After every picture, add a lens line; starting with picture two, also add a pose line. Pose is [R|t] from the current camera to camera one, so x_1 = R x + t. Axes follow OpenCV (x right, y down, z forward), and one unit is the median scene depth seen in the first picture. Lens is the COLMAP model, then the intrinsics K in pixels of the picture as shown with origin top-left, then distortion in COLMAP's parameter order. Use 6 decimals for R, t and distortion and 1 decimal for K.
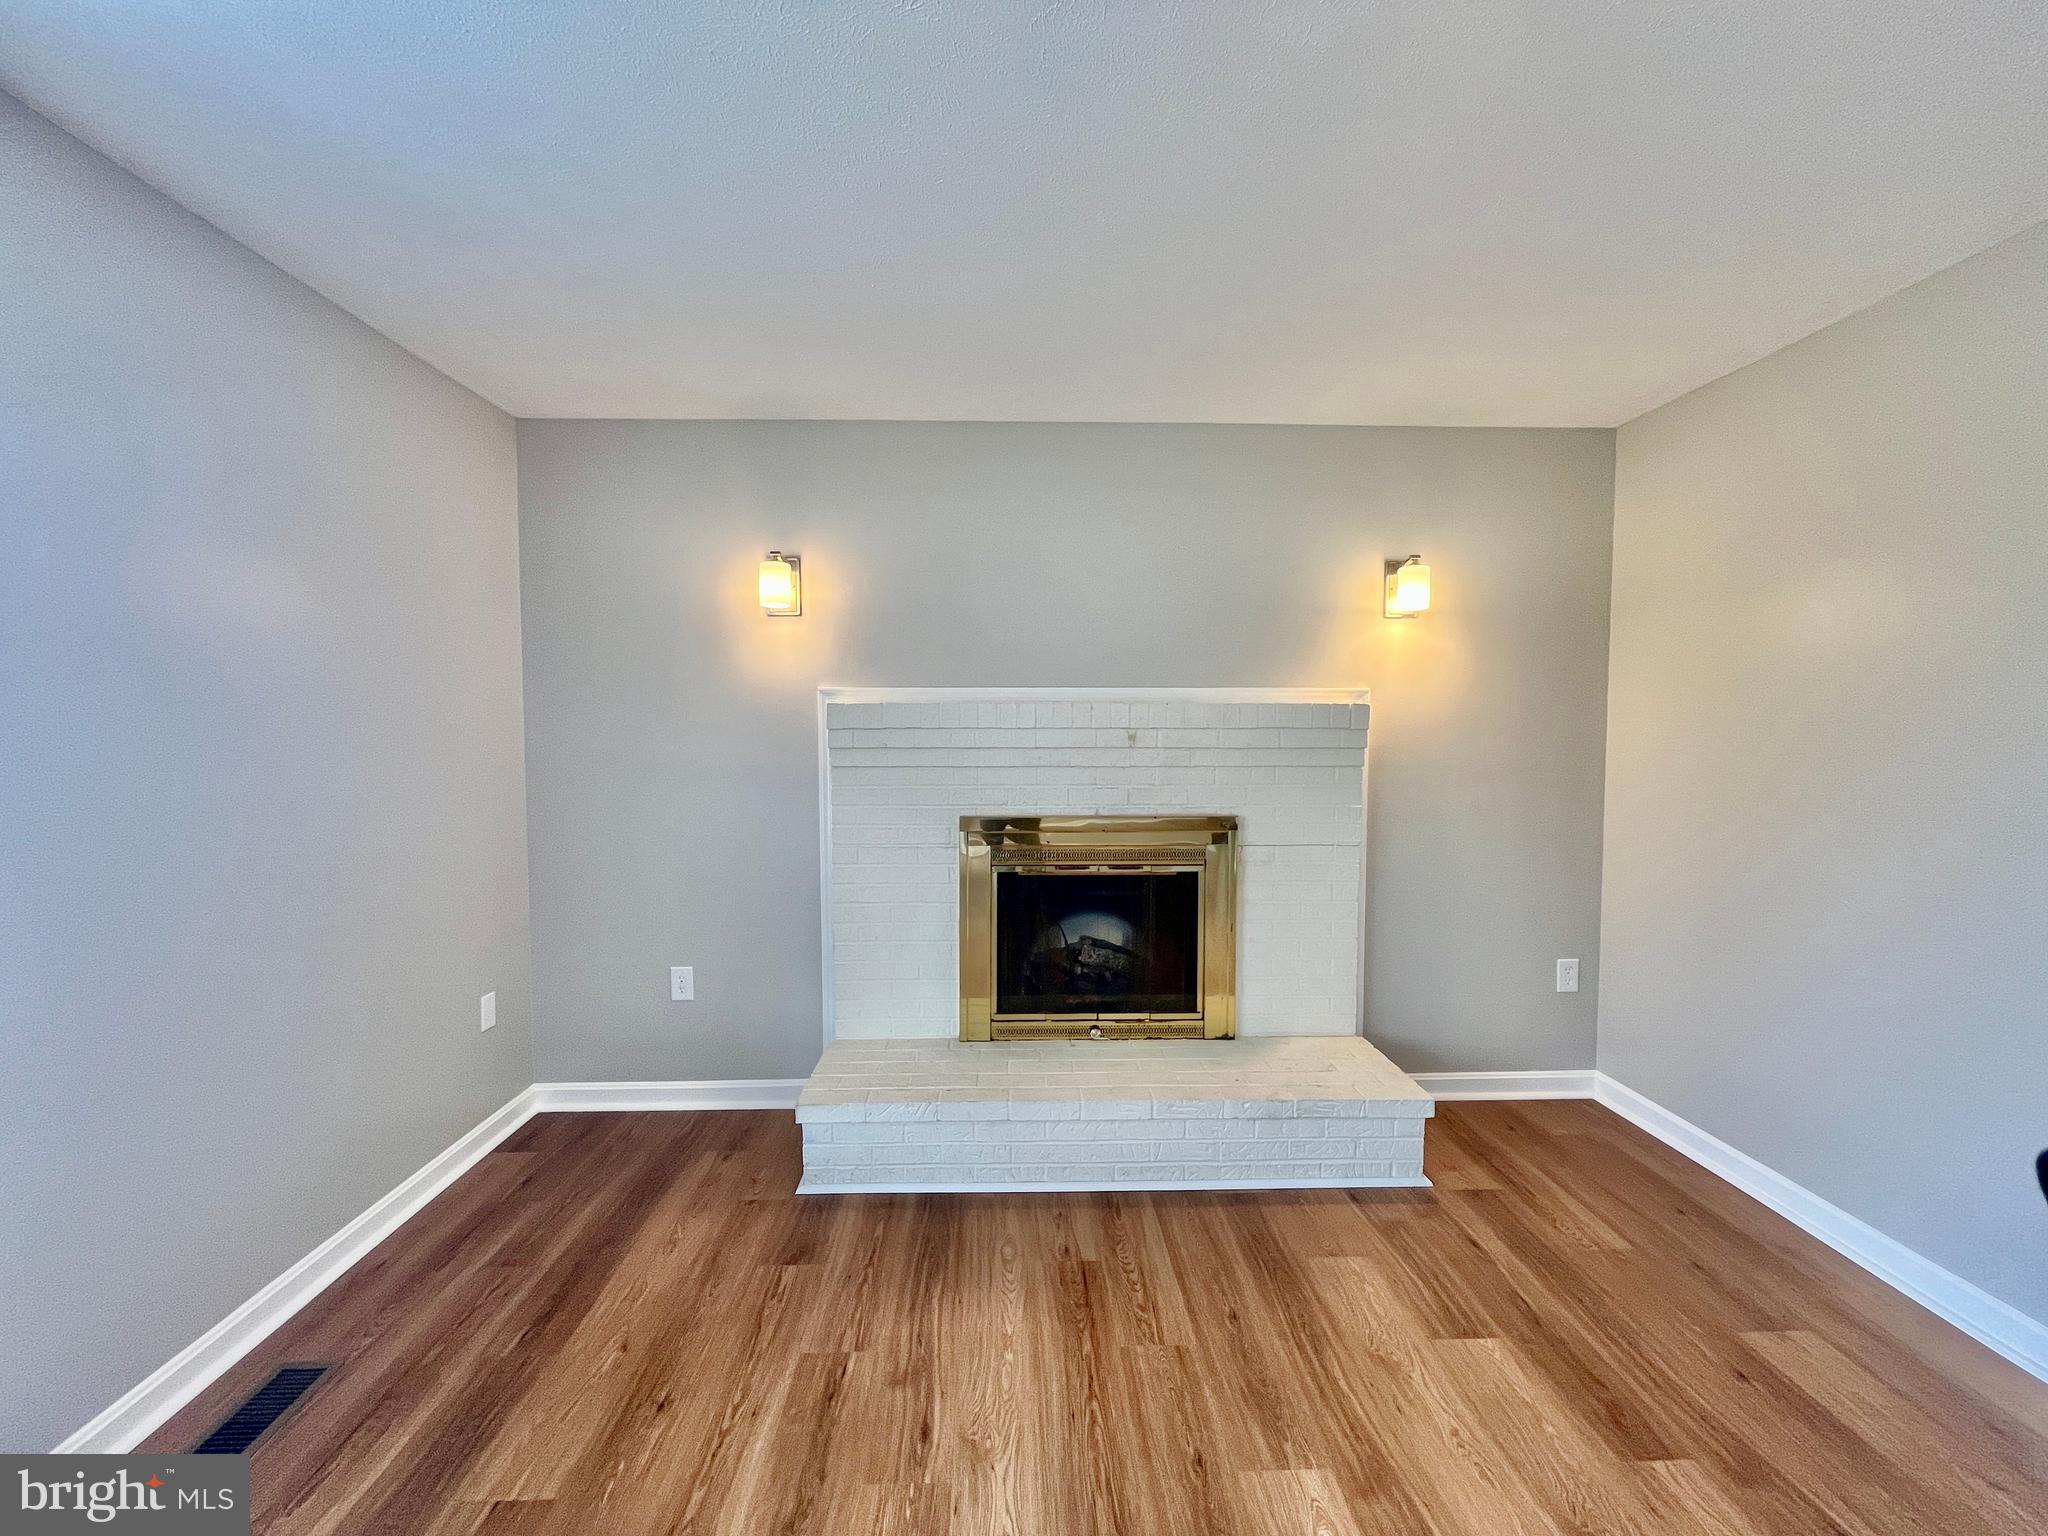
lens RADIAL K [[815.0, 0, 1041.0], [0, 815.0, 768.7], [0, 0, 1]] dist [-0.000004, -0.000042]
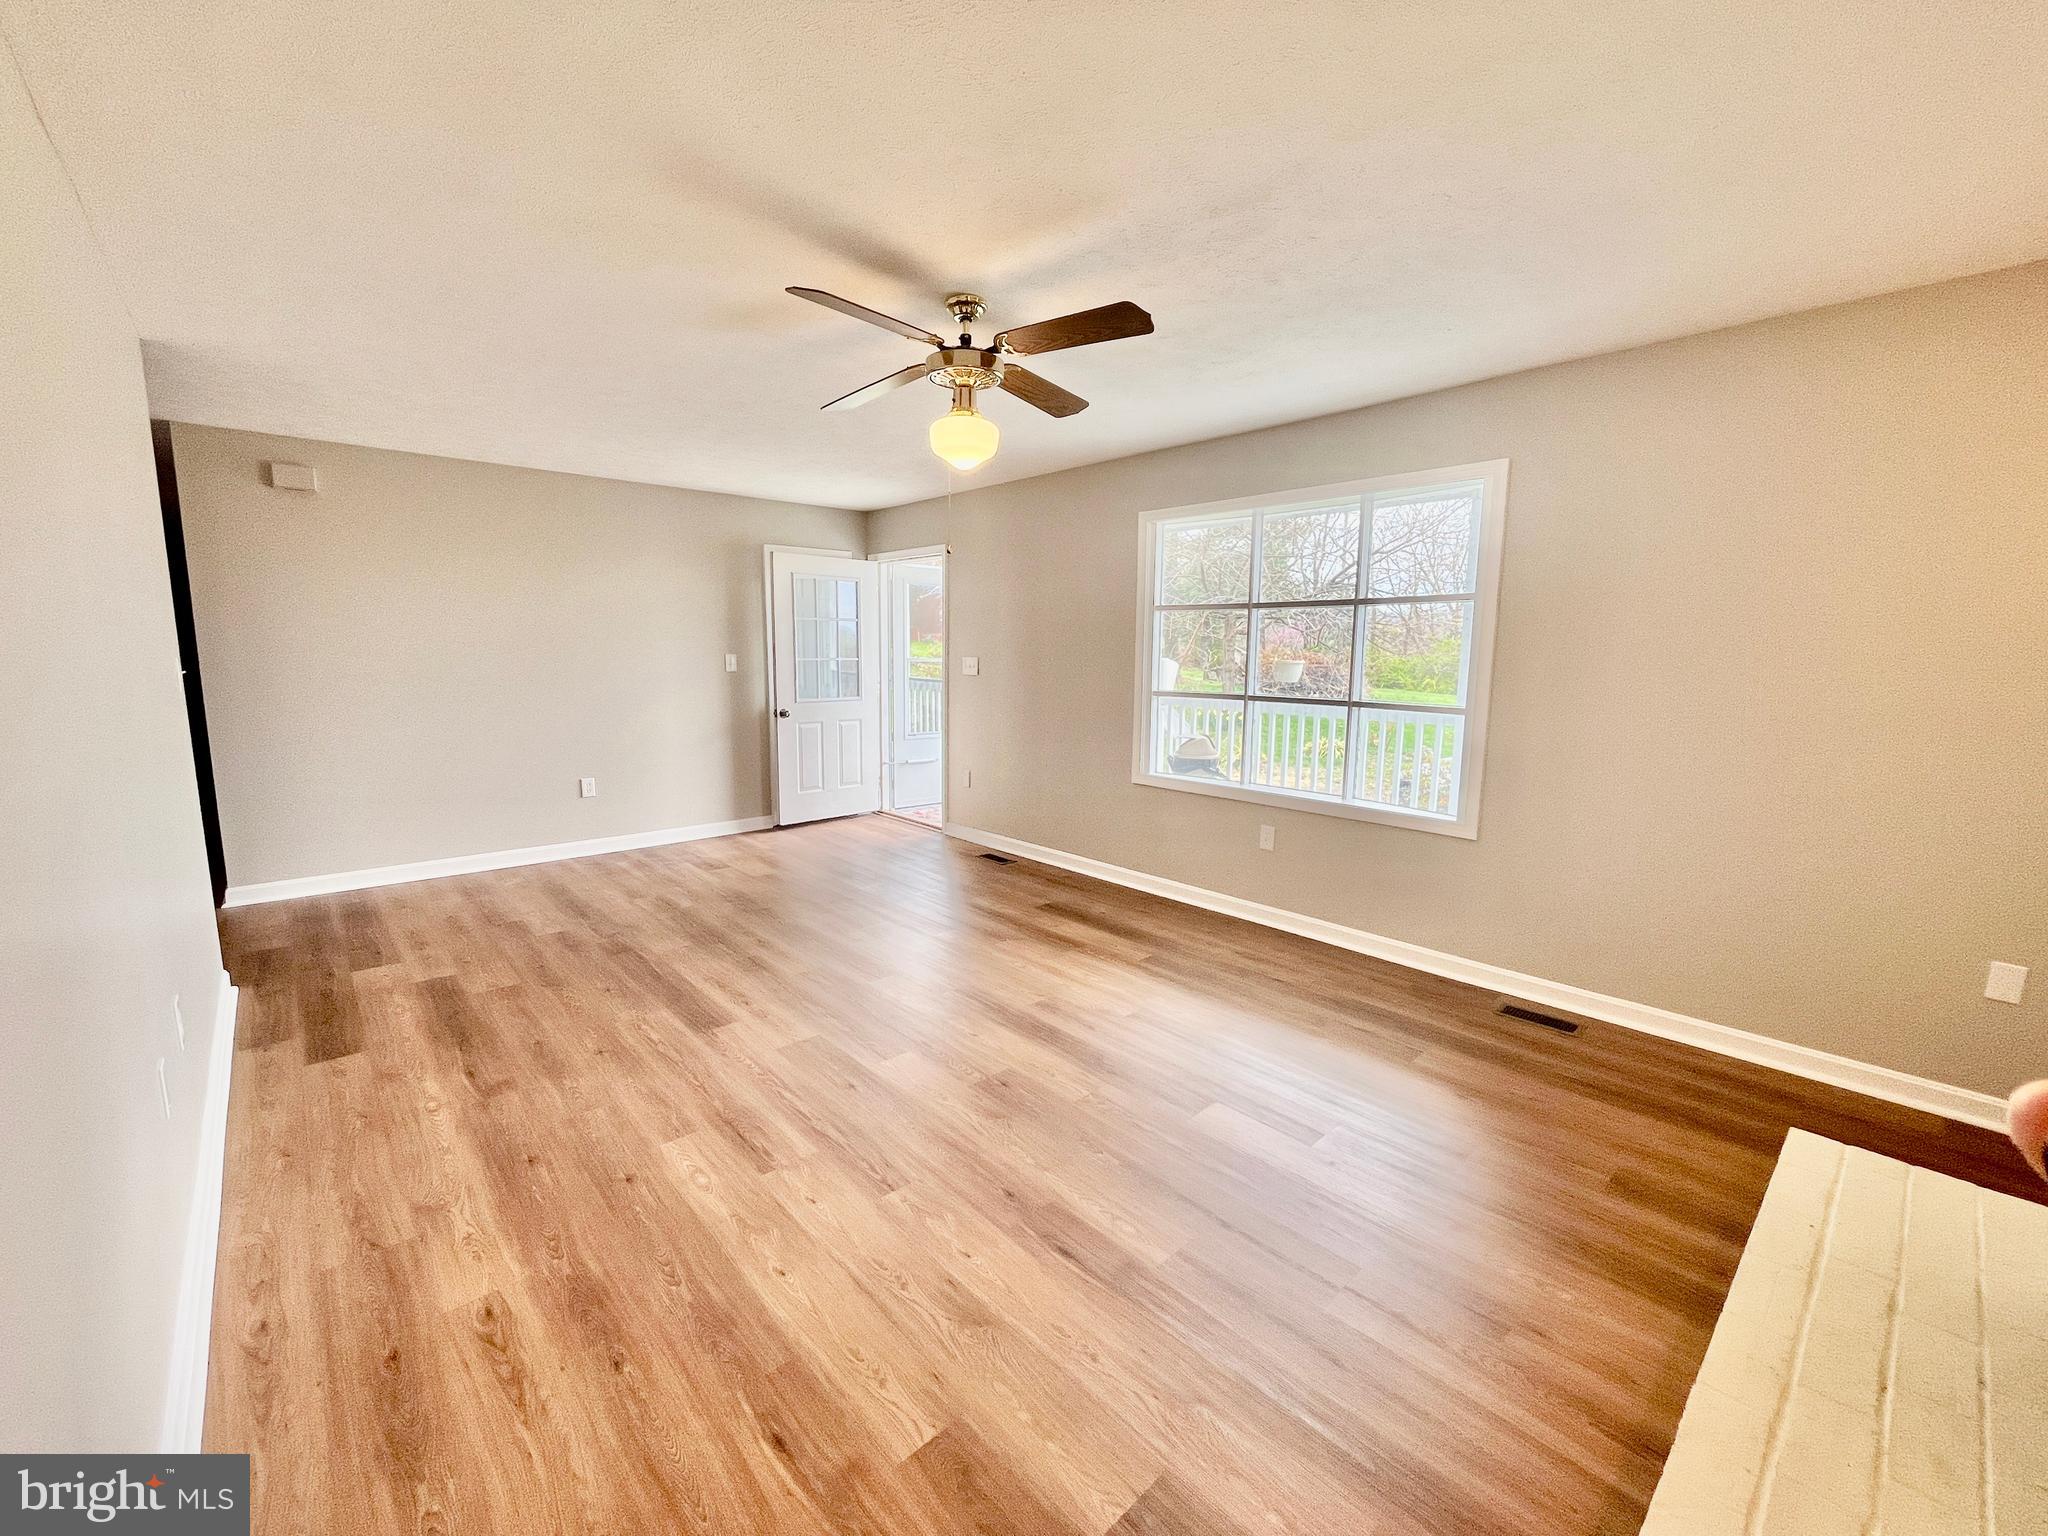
lens RADIAL K [[829.9, 0, 1021.0], [0, 829.9, 765.2], [0, 0, 1]] dist [0.000583, 0.000161]
pose [[-0.759774, 0.086234, -0.644443, 0.654819], [-0.035254, 0.984244, 0.173267, -0.047027], [0.649230, 0.154363, -0.744763, 0.887250]]
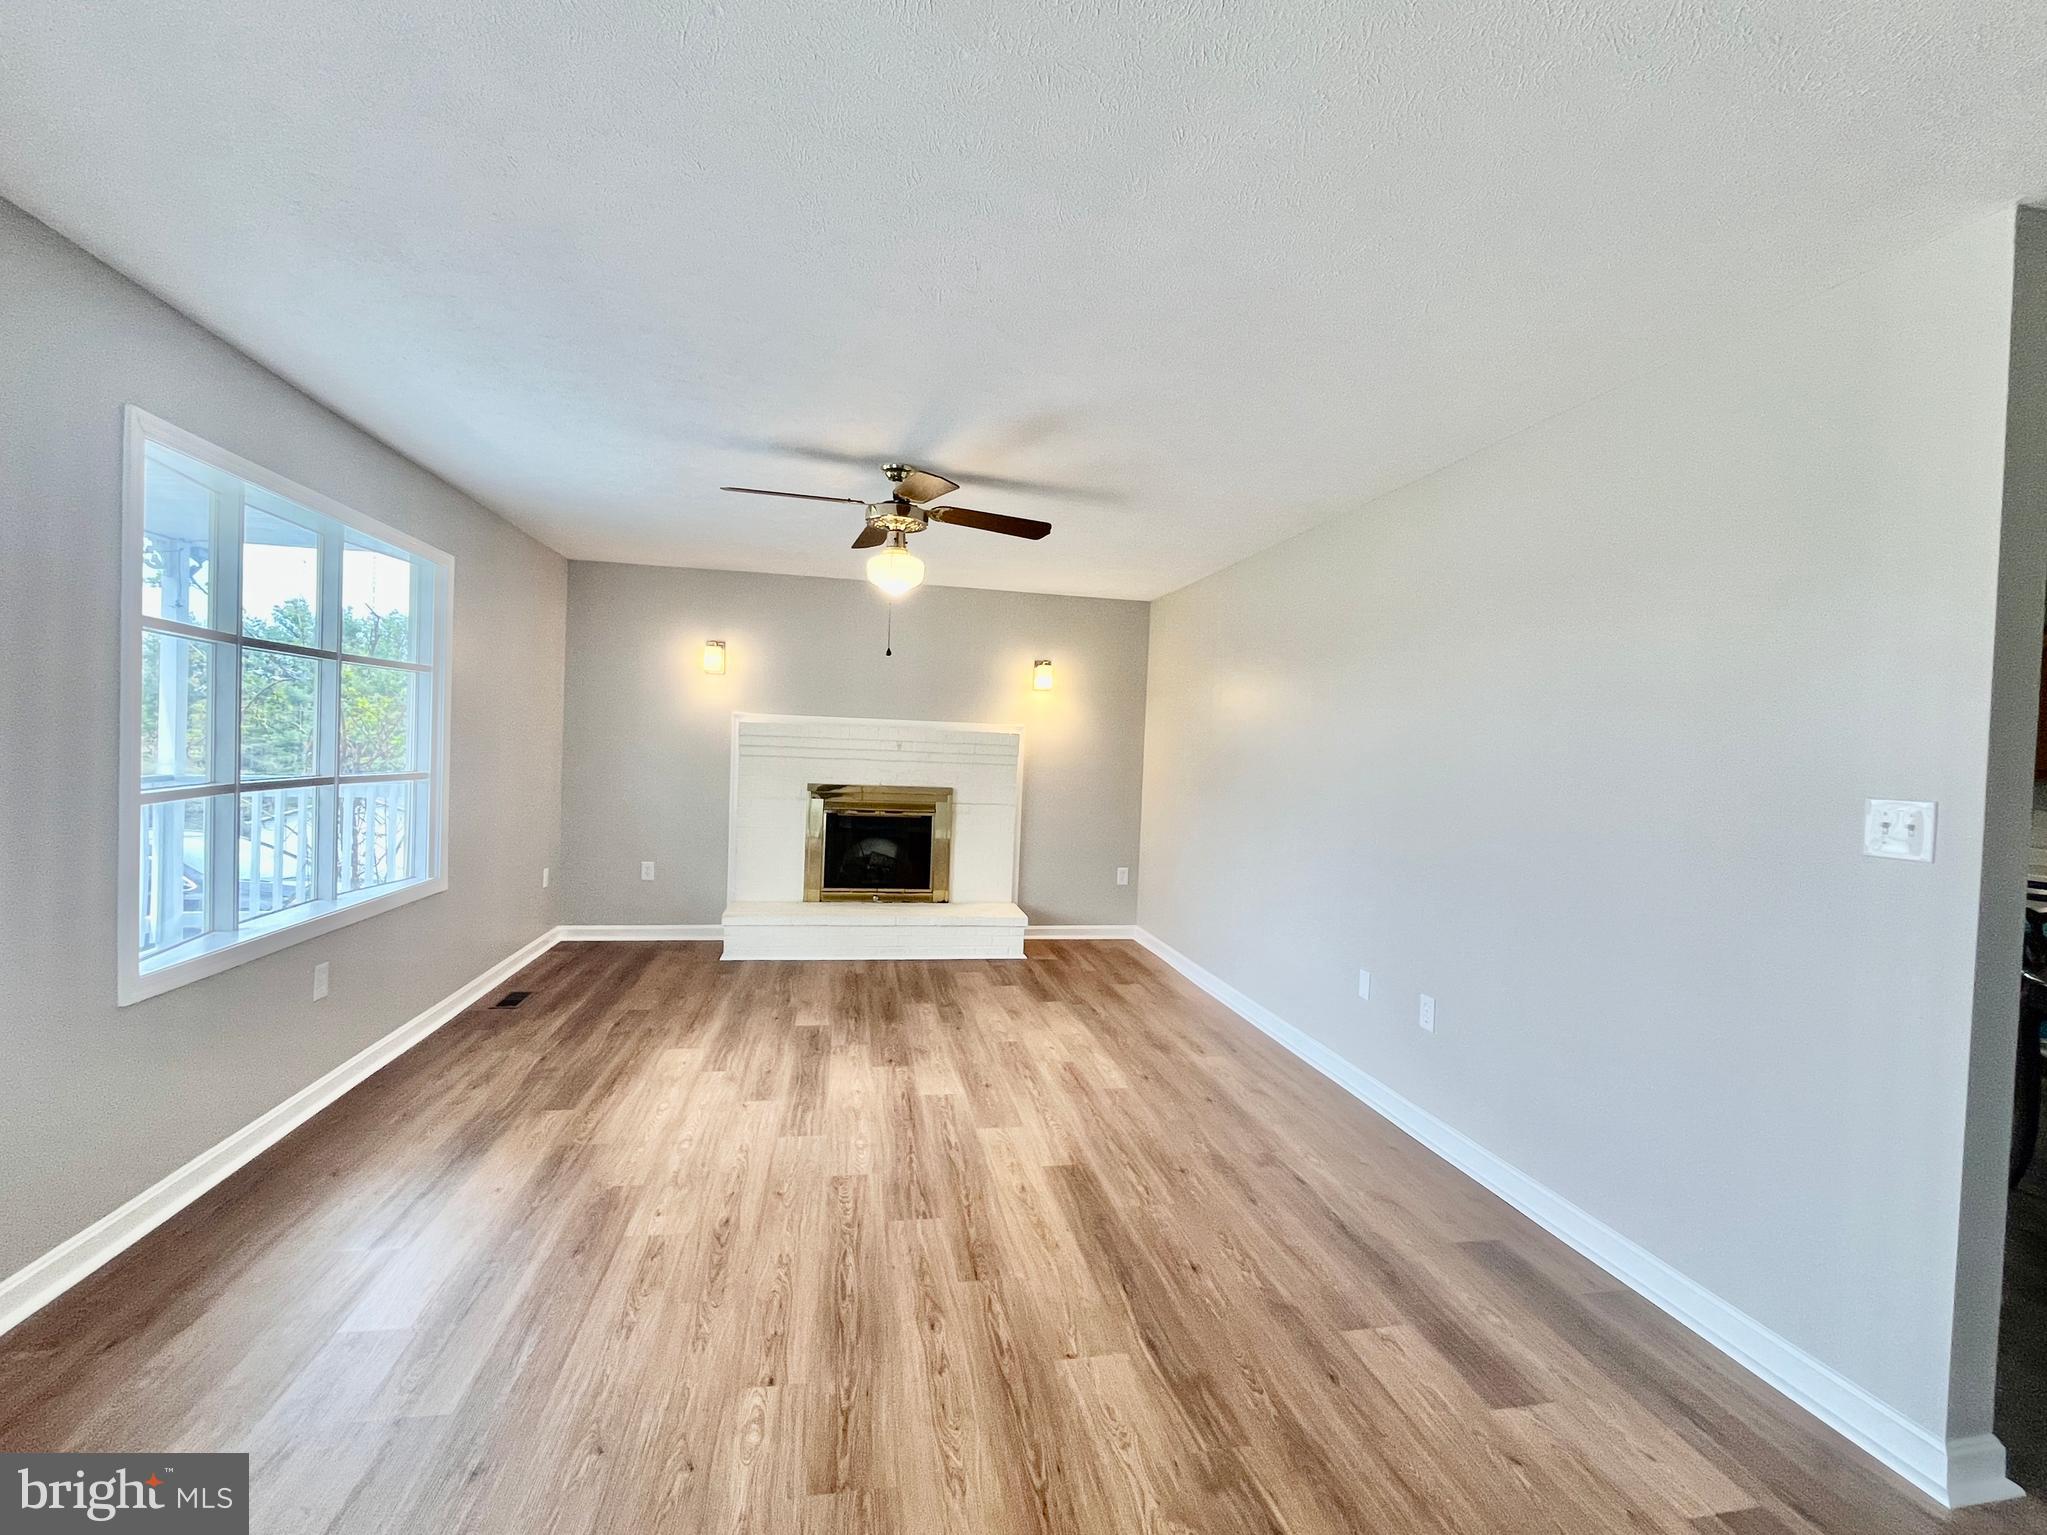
lens RADIAL K [[829.5, 0, 1020.5], [0, 829.5, 764.7], [0, 0, 1]] dist [0.000583, 0.000161]
pose [[0.986809, 0.036219, 0.157788, 0.085602], [-0.032987, 0.999190, -0.023056, 0.043064], [-0.158495, 0.017547, 0.987204, -1.012536]]
